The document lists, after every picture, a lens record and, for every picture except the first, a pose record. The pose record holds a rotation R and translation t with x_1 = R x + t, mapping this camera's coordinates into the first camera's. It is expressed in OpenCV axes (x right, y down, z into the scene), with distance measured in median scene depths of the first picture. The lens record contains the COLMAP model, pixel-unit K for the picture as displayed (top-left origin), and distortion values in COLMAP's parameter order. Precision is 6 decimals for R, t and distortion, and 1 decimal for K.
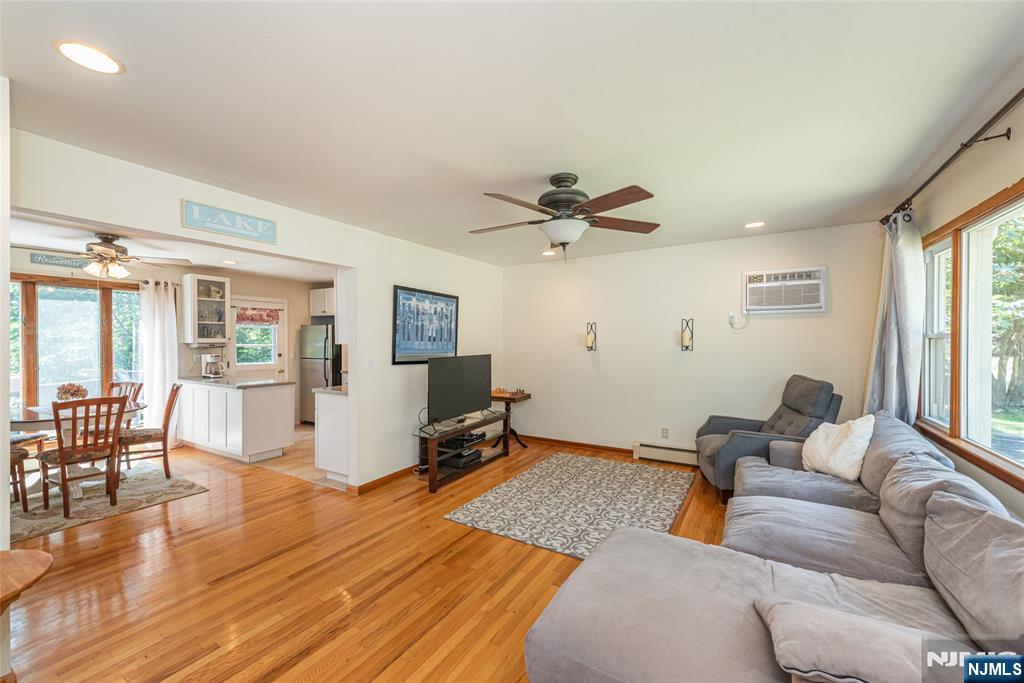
lens RADIAL K [[411.9, 0, 508.9], [0, 411.9, 342.6], [0, 0, 1]] dist [-0.021212, -0.000950]
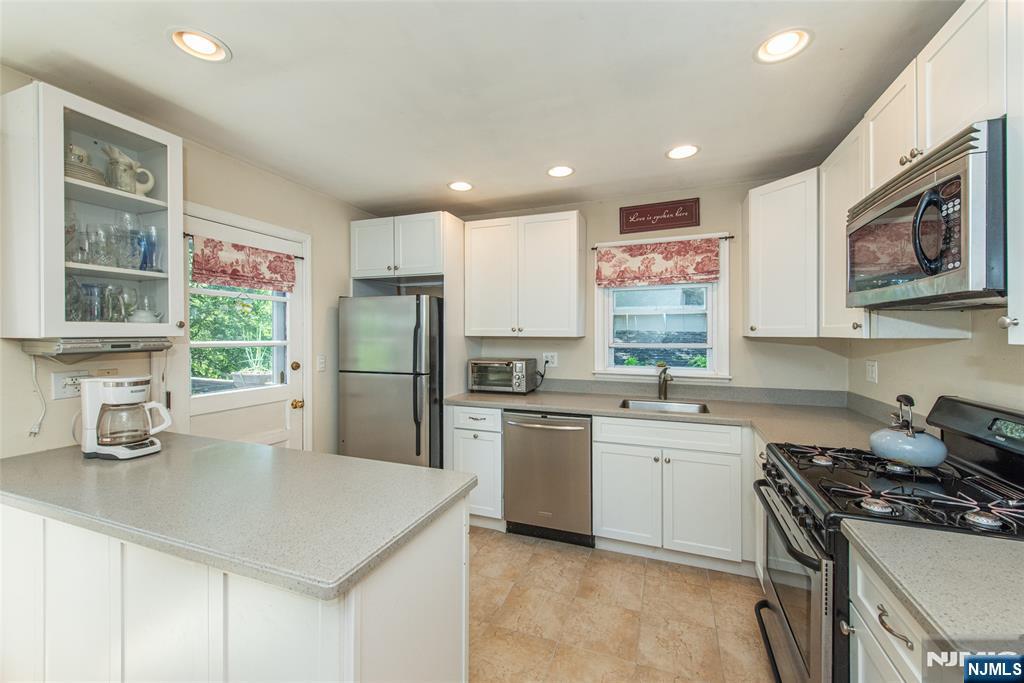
lens RADIAL K [[411.9, 0, 516.7], [0, 411.9, 336.1], [0, 0, 1]] dist [-0.021212, -0.000950]
pose [[0.981877, -0.000725, 0.189516, -0.458144], [0.000295, 0.999997, 0.002298, -0.001003], [-0.189518, -0.002200, 0.981875, 0.600574]]
